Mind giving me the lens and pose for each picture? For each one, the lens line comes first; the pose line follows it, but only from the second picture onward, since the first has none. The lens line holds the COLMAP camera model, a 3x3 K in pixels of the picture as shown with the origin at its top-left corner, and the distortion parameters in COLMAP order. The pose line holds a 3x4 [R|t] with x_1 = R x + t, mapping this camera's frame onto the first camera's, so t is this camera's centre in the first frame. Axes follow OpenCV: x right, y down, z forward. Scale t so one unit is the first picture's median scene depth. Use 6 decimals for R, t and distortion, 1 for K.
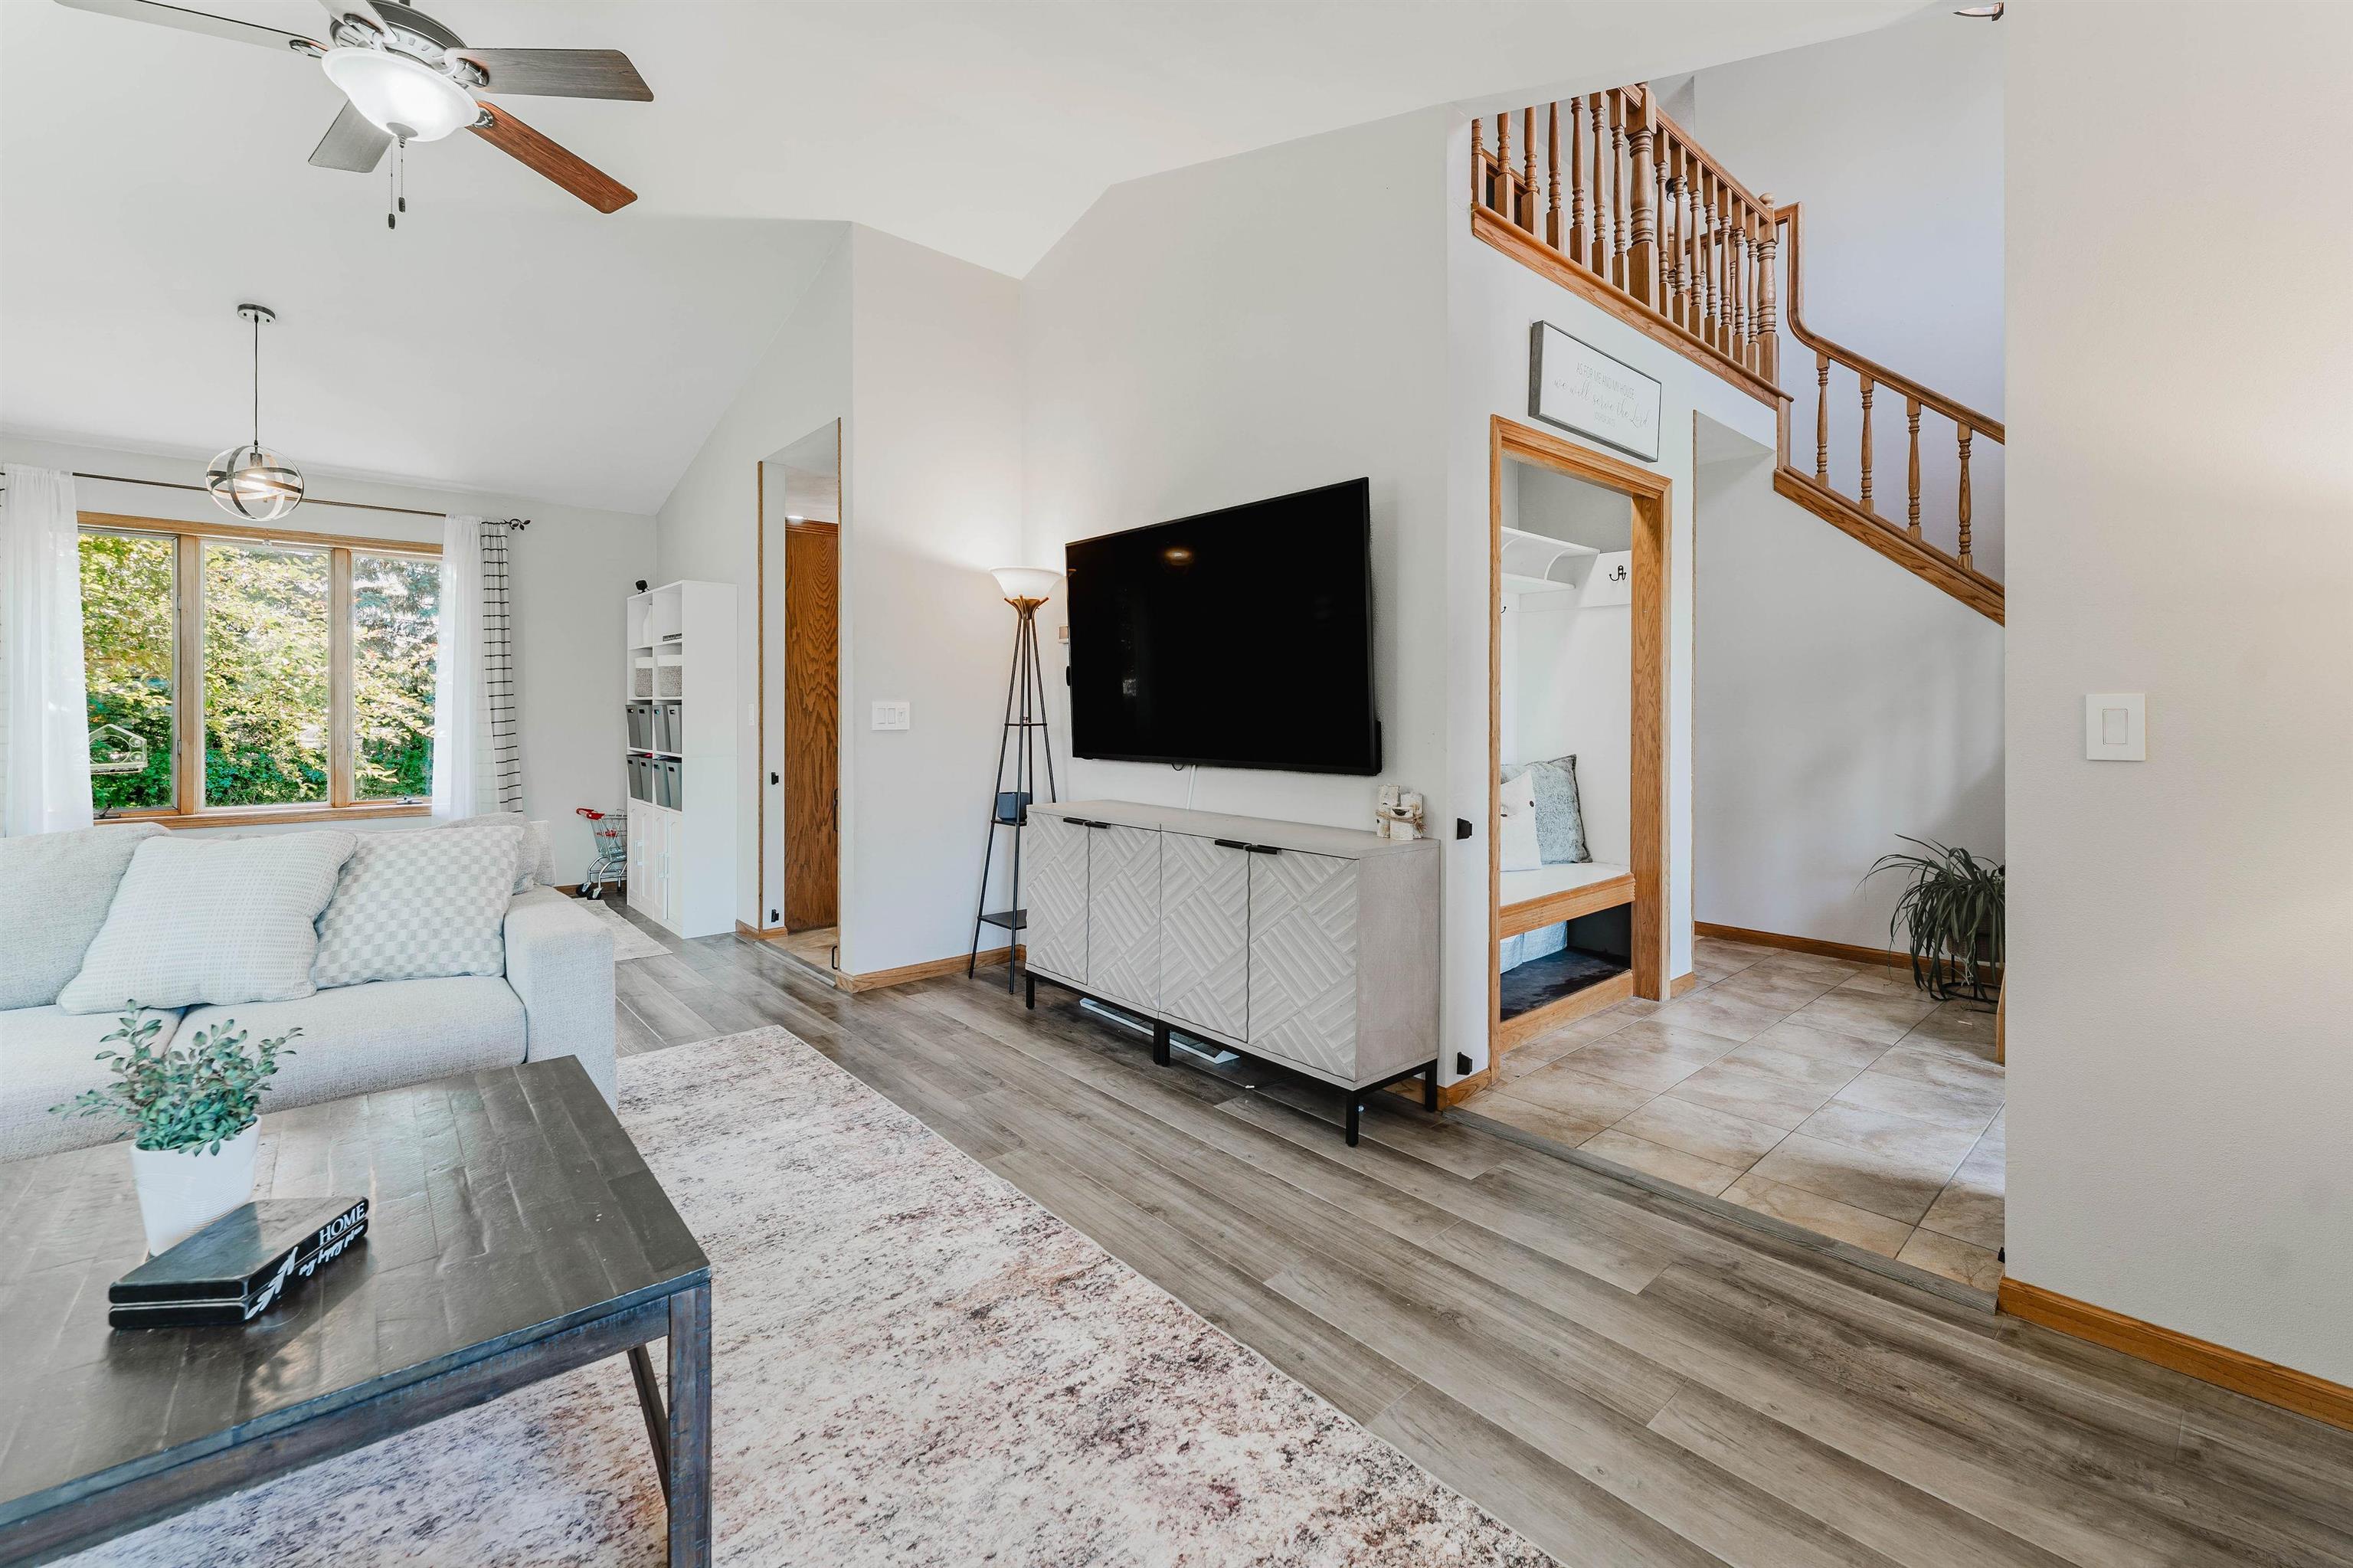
lens RADIAL K [[975.3, 0, 1167.5], [0, 975.3, 706.7], [0, 0, 1]] dist [-0.000471, 0.000027]
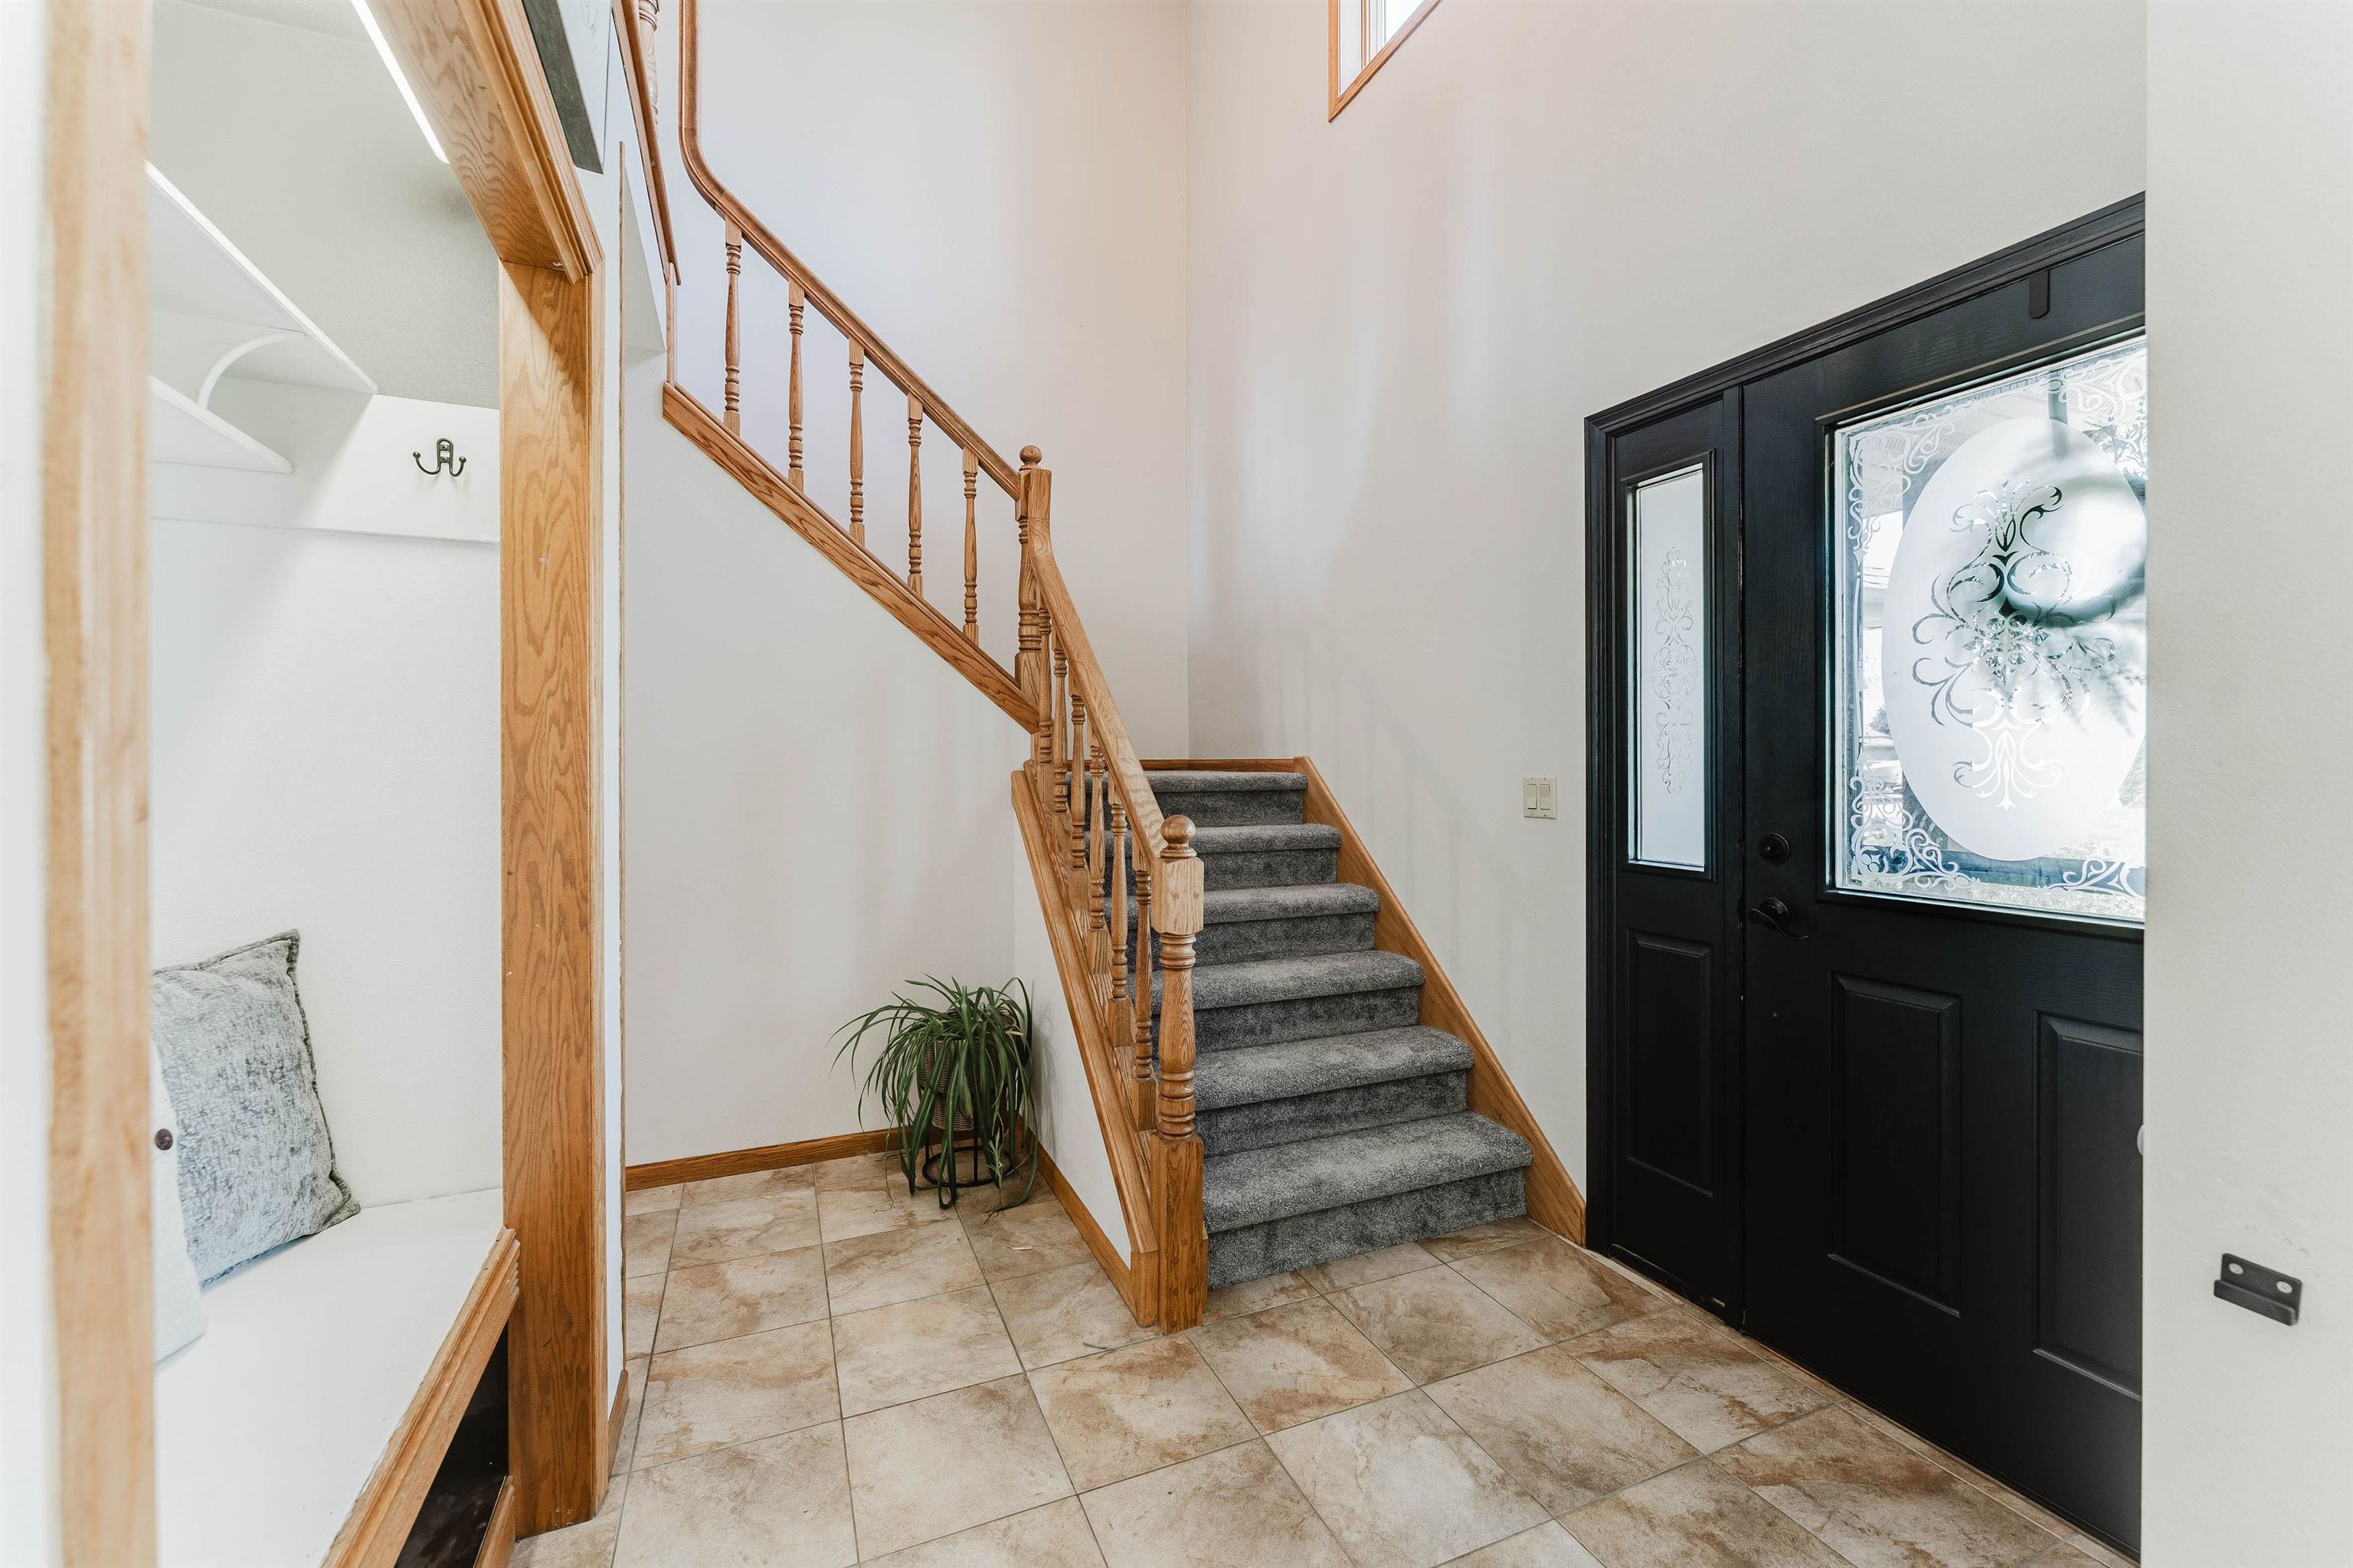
lens RADIAL K [[928.2, 0, 1183.1], [0, 928.2, 762.5], [0, 0, 1]] dist [-0.001103, -0.000098]
pose [[0.304271, -0.008609, 0.952547, 0.273285], [-0.006923, 0.999913, 0.011249, -0.027850], [-0.952560, -0.010017, 0.304185, 0.834401]]
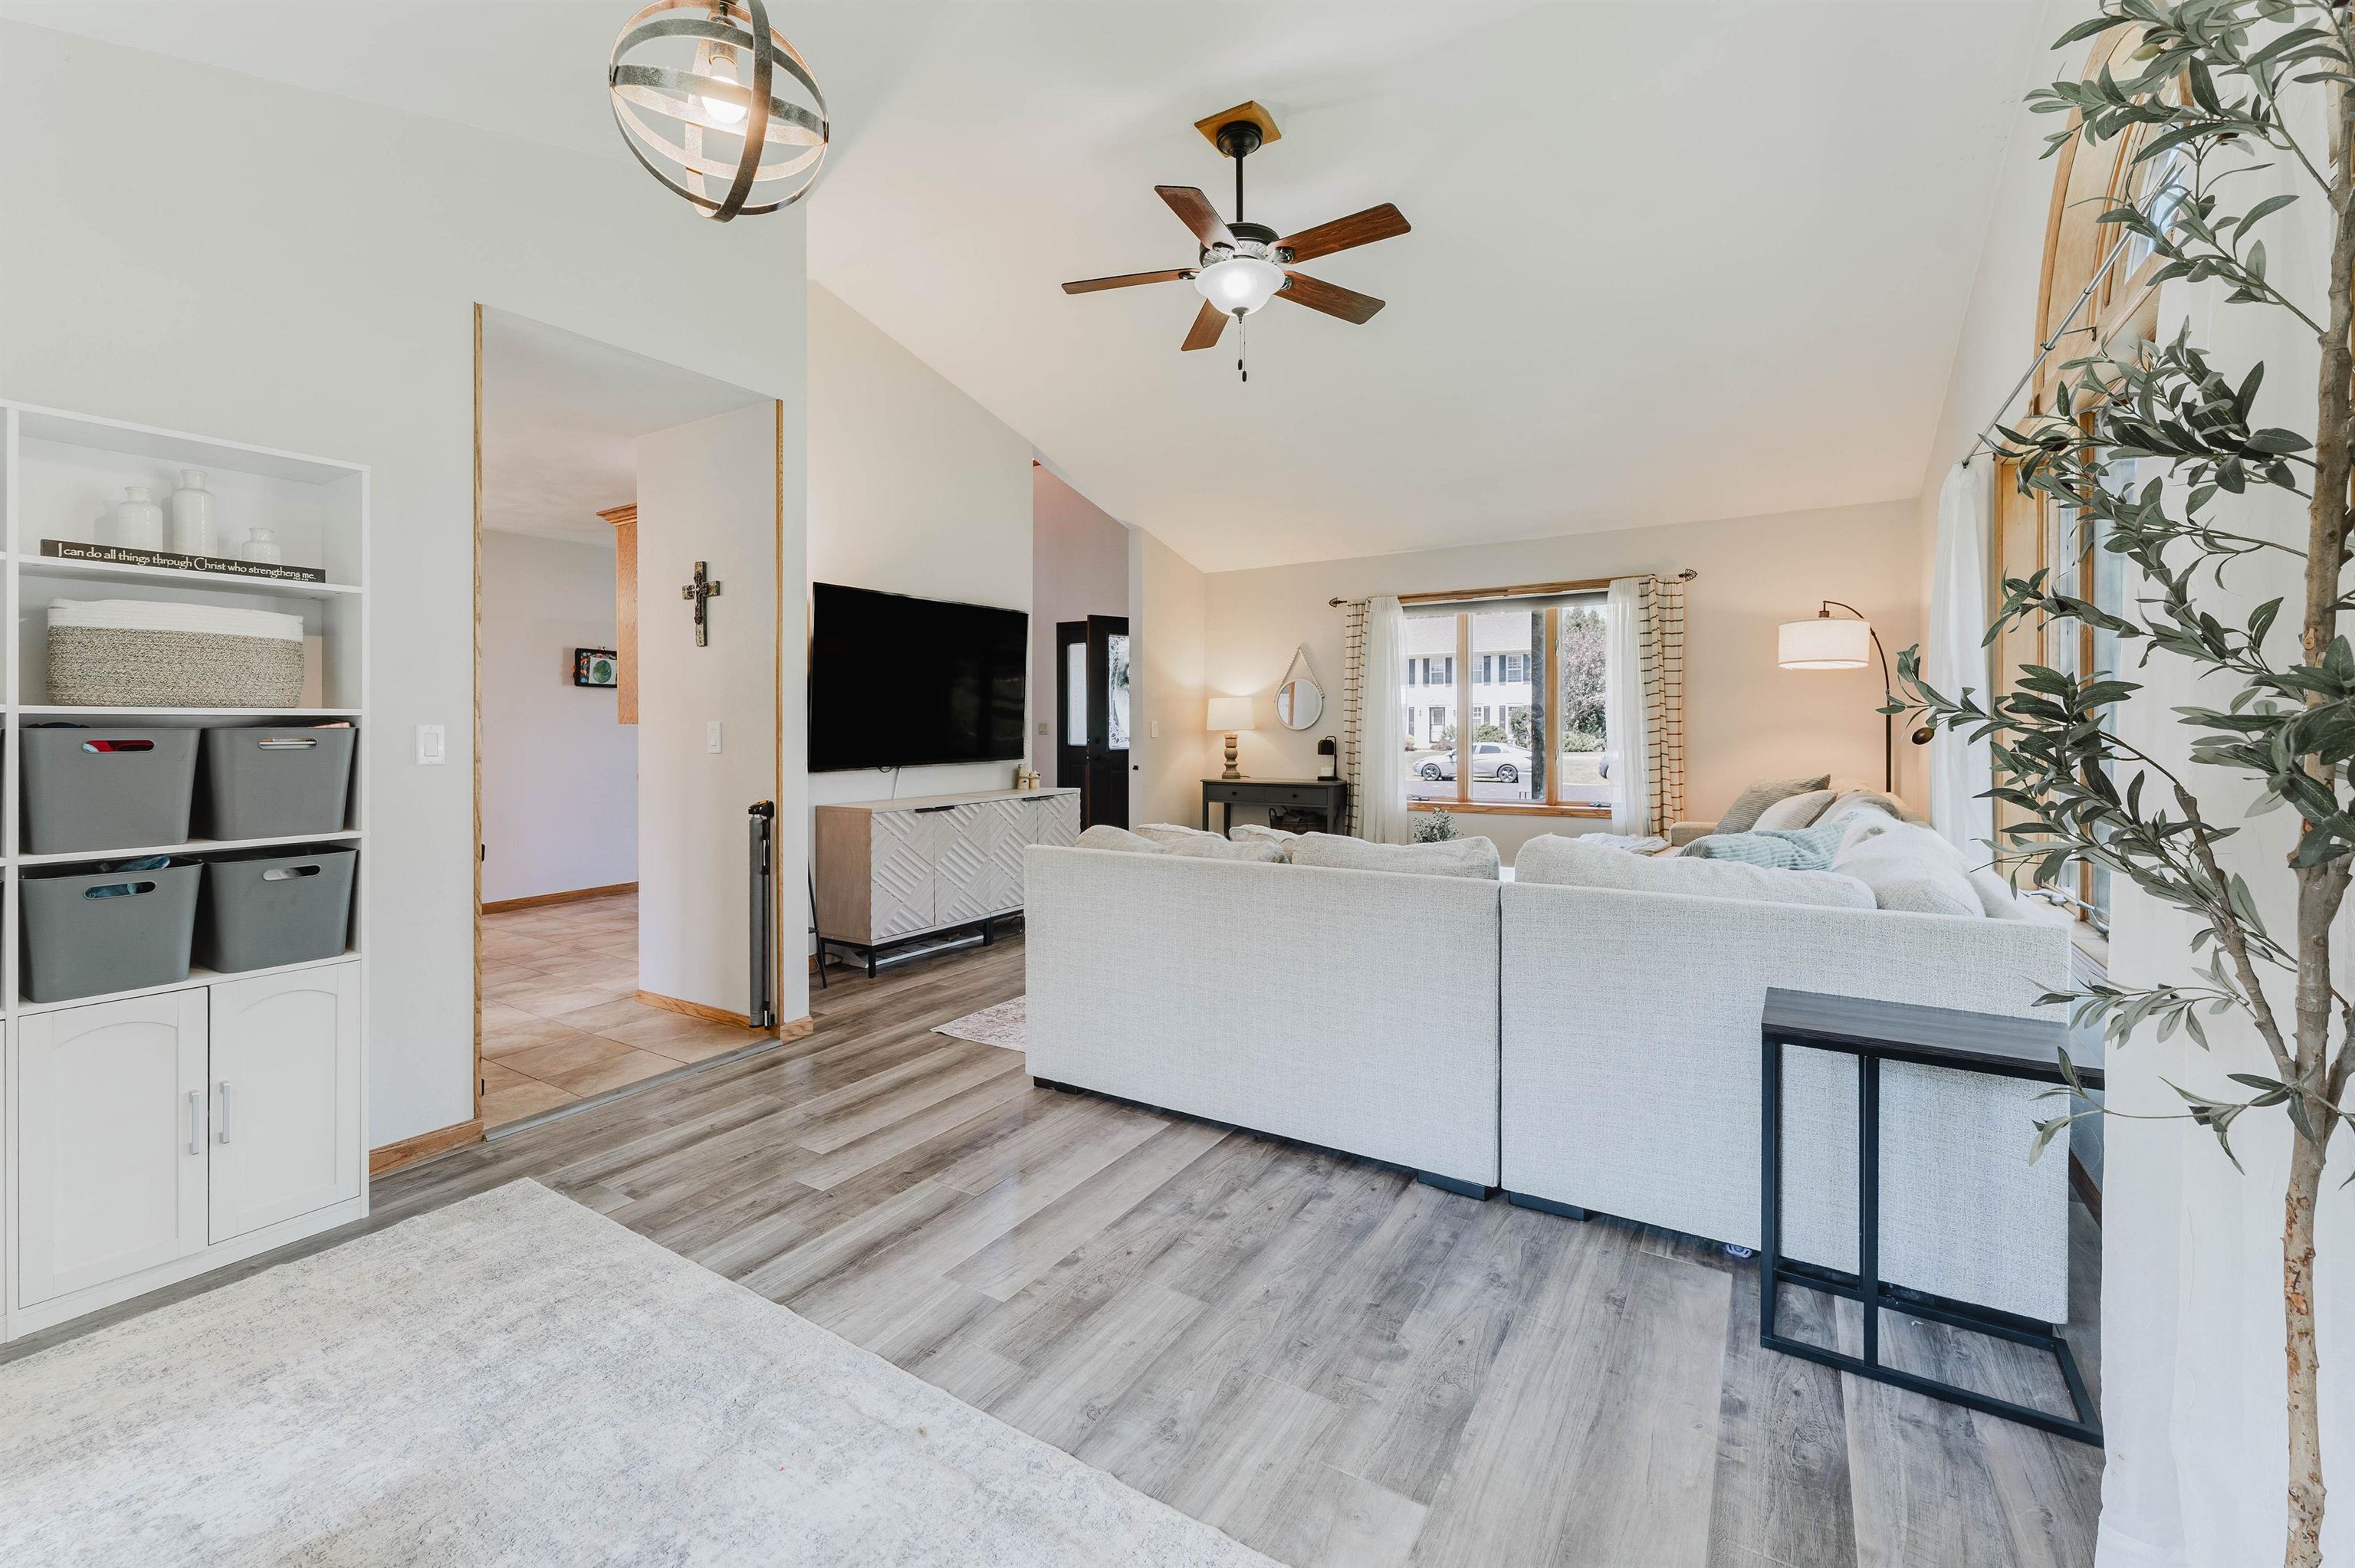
lens RADIAL K [[961.3, 0, 1150.5], [0, 961.3, 768.0], [0, 0, 1]] dist [-0.000141, 0.000011]
pose [[-0.268552, -0.042126, 0.962344, -1.720988], [0.004592, 0.998976, 0.045011, -0.000599], [-0.963254, 0.016507, -0.268083, 1.242671]]
